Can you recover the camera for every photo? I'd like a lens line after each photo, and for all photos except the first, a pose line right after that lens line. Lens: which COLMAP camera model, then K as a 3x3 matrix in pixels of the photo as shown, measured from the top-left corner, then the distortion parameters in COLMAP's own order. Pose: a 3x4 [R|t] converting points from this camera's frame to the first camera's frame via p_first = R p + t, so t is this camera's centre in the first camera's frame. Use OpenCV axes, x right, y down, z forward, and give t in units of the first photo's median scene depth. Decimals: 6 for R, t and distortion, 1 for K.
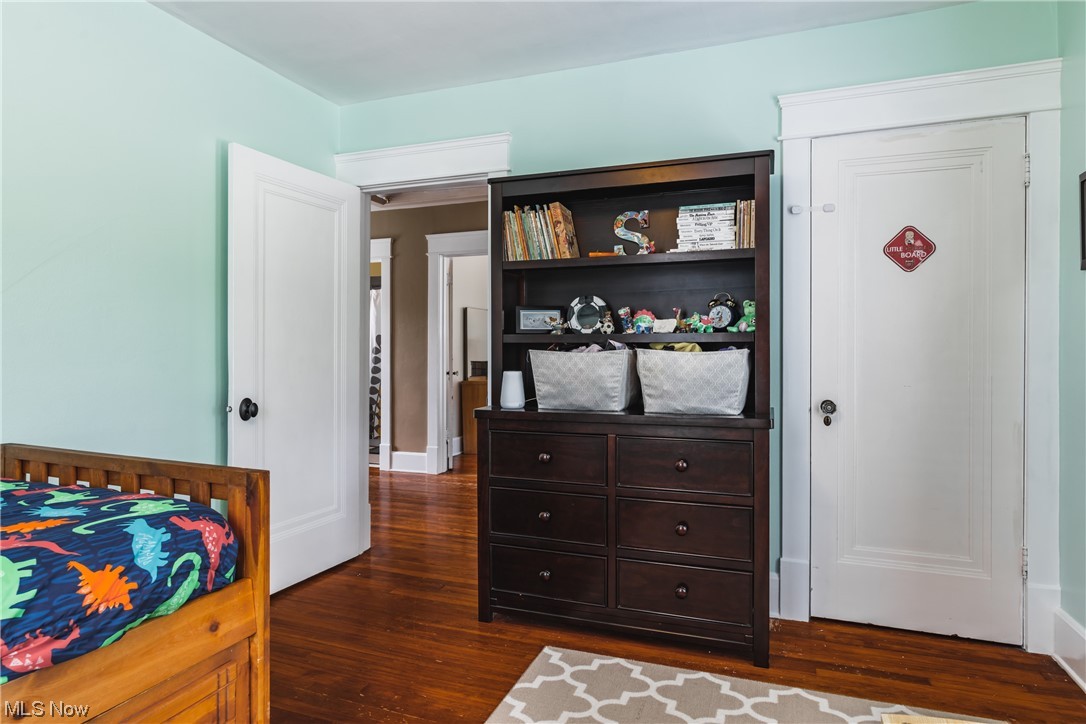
lens RADIAL K [[624.7, 0, 548.8], [0, 624.7, 357.6], [0, 0, 1]] dist [-0.002482, 0.000481]
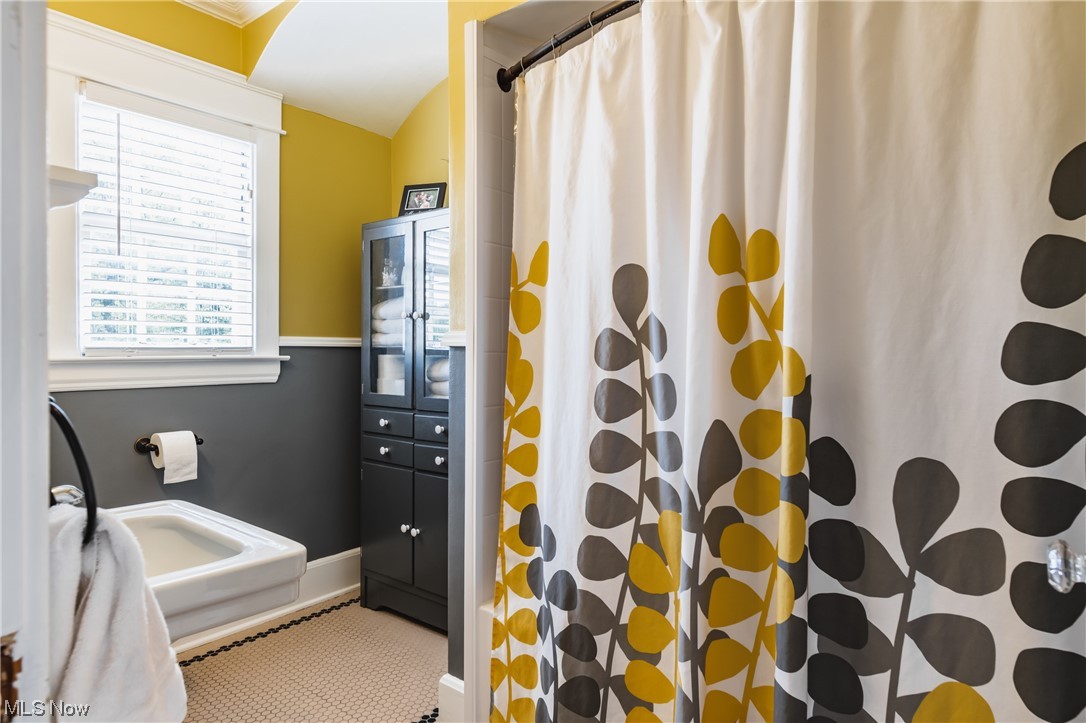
lens RADIAL K [[624.7, 0, 548.8], [0, 624.7, 357.1], [0, 0, 1]] dist [-0.002482, 0.000481]
pose [[0.950474, 0.001648, -0.310799, -0.236959], [-0.000138, 0.999988, 0.004882, -0.009562], [0.310803, -0.004598, 0.950463, 0.815385]]
